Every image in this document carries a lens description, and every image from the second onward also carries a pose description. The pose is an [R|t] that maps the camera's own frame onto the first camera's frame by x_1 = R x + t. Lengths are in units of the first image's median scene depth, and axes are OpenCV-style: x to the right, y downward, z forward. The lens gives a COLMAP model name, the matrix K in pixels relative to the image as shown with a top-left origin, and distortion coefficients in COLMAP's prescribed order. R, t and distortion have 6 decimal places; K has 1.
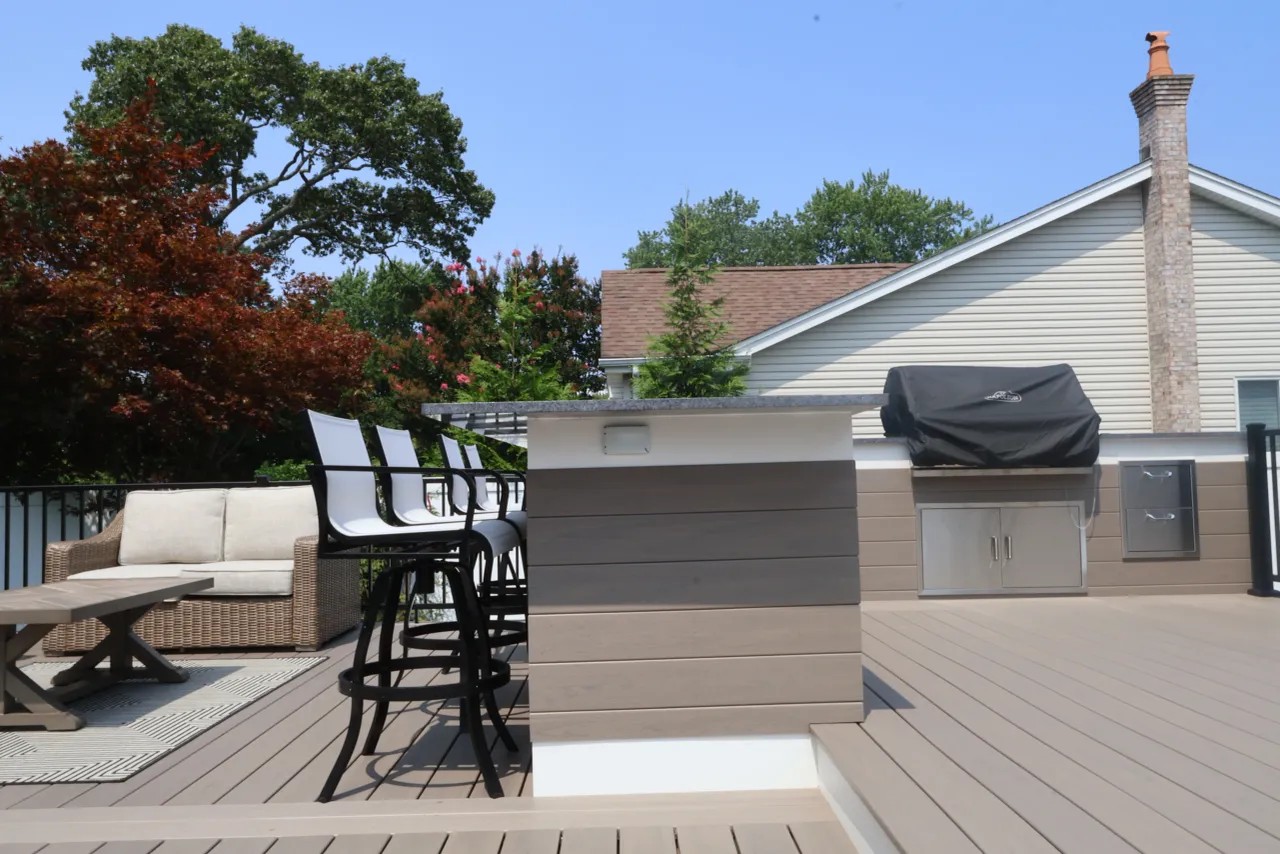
lens RADIAL K [[1012.0, 0, 639.3], [0, 1012.0, 424.8], [0, 0, 1]] dist [-0.002374, 0.008395]
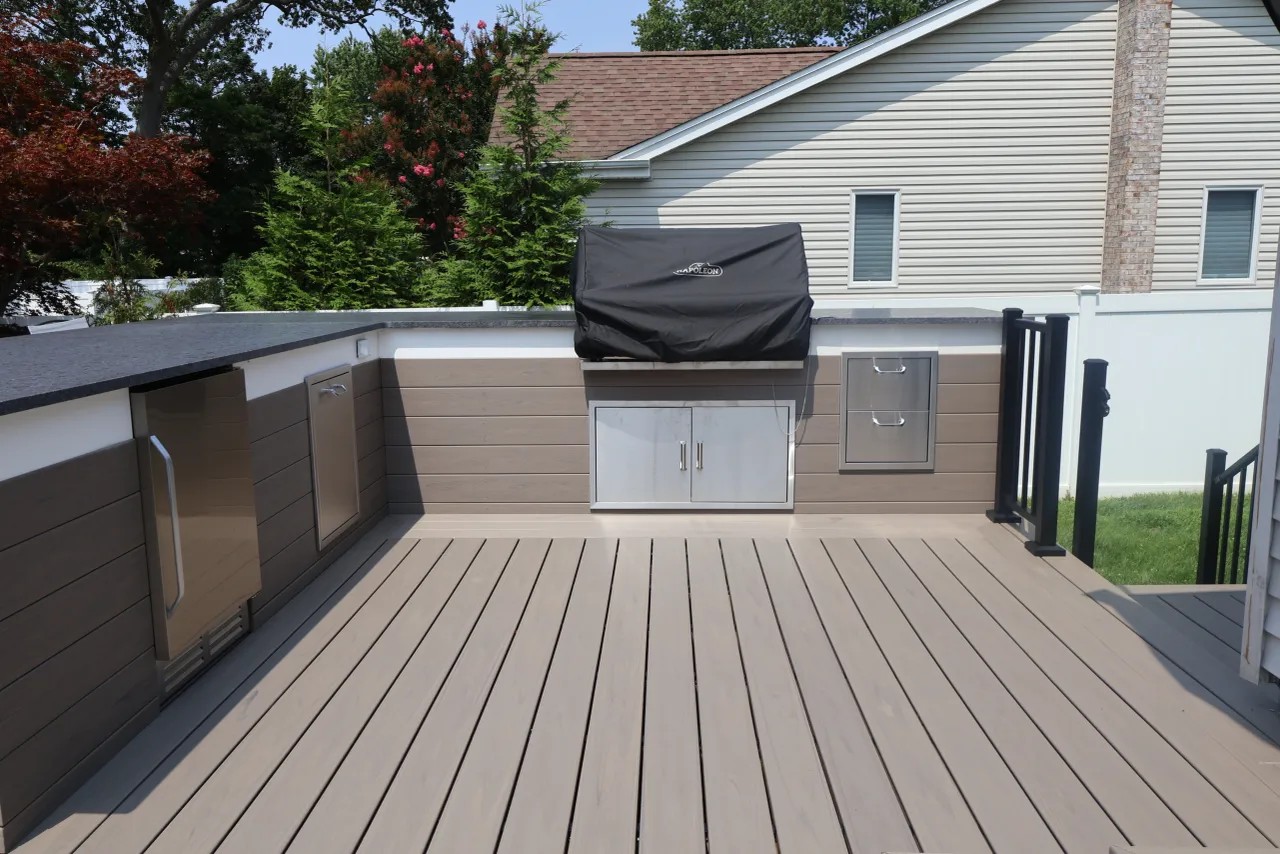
lens RADIAL K [[1012.0, 0, 636.3], [0, 1012.0, 430.1], [0, 0, 1]] dist [-0.002374, 0.008395]
pose [[0.998910, 0.015538, -0.044020, 0.053610], [-0.005499, 0.975579, 0.219579, -0.012183], [0.046356, -0.219098, 0.974601, 0.030403]]
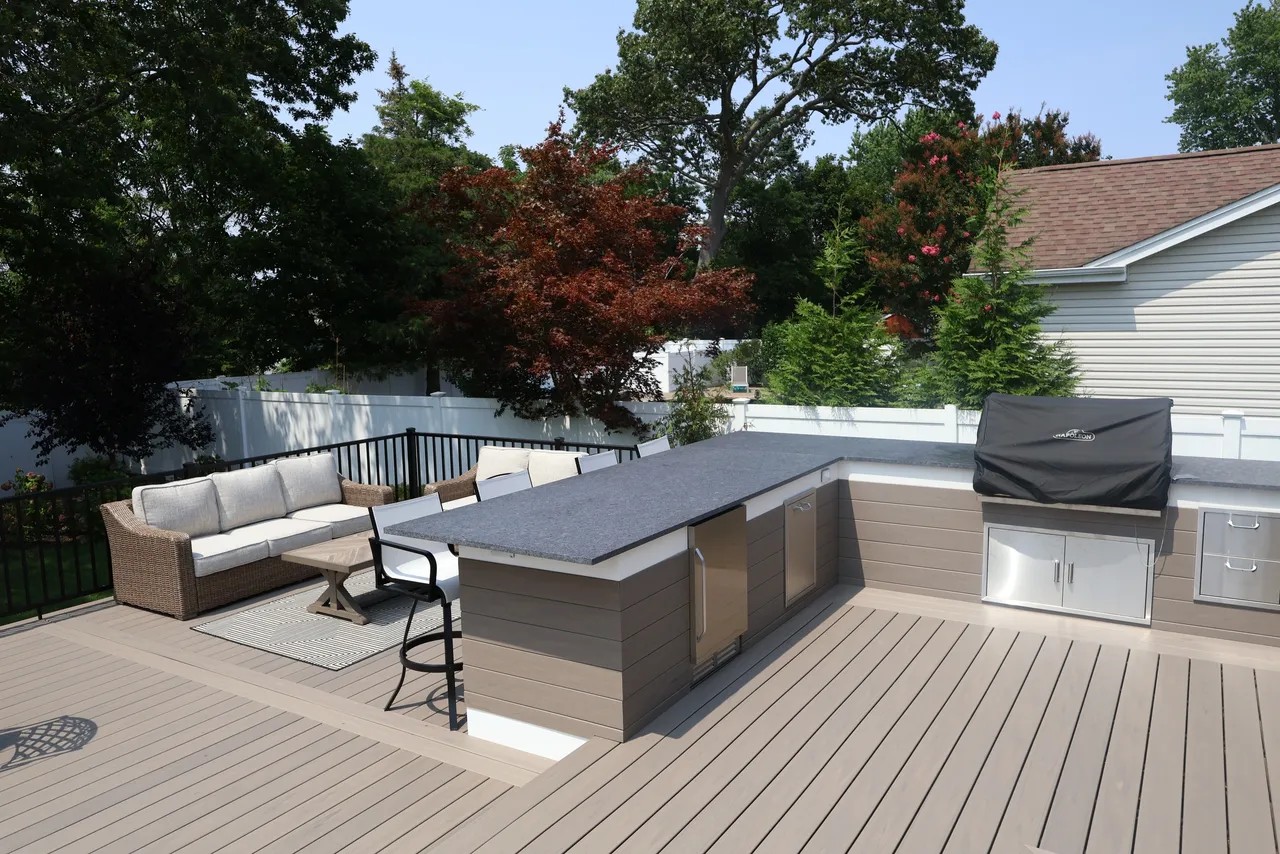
lens RADIAL K [[917.0, 0, 630.2], [0, 917.0, 428.3], [0, 0, 1]] dist [-0.008033, 0.015788]
pose [[0.838768, 0.069802, -0.539996, 0.075042], [0.034860, 0.982830, 0.181192, -0.034729], [0.543372, -0.170802, 0.821933, -0.006504]]
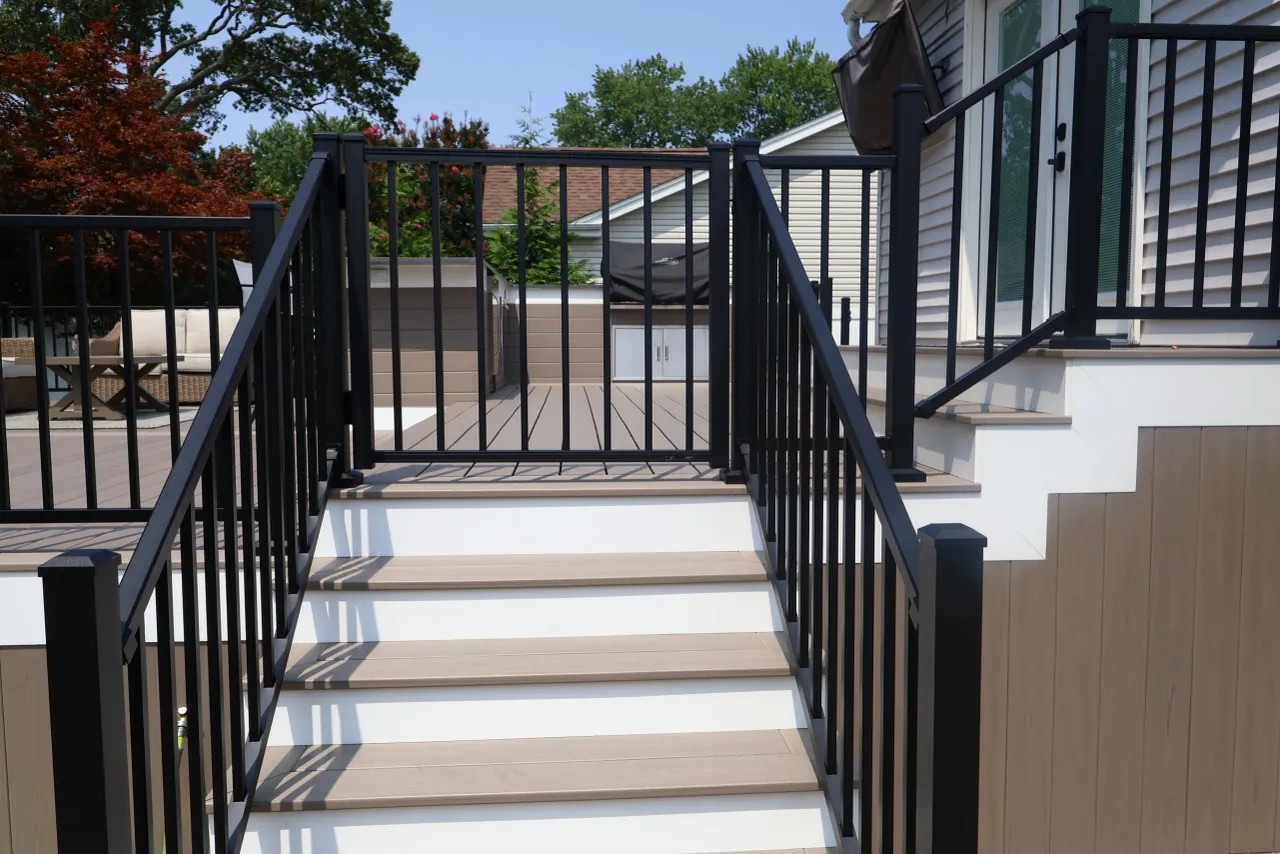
lens RADIAL K [[1012.0, 0, 637.4], [0, 1012.0, 422.4], [0, 0, 1]] dist [-0.002374, 0.008395]
pose [[0.998514, 0.014384, 0.052566, 0.035303], [-0.021329, 0.990745, 0.134053, 0.001948], [-0.050151, -0.134975, 0.989579, -0.101909]]
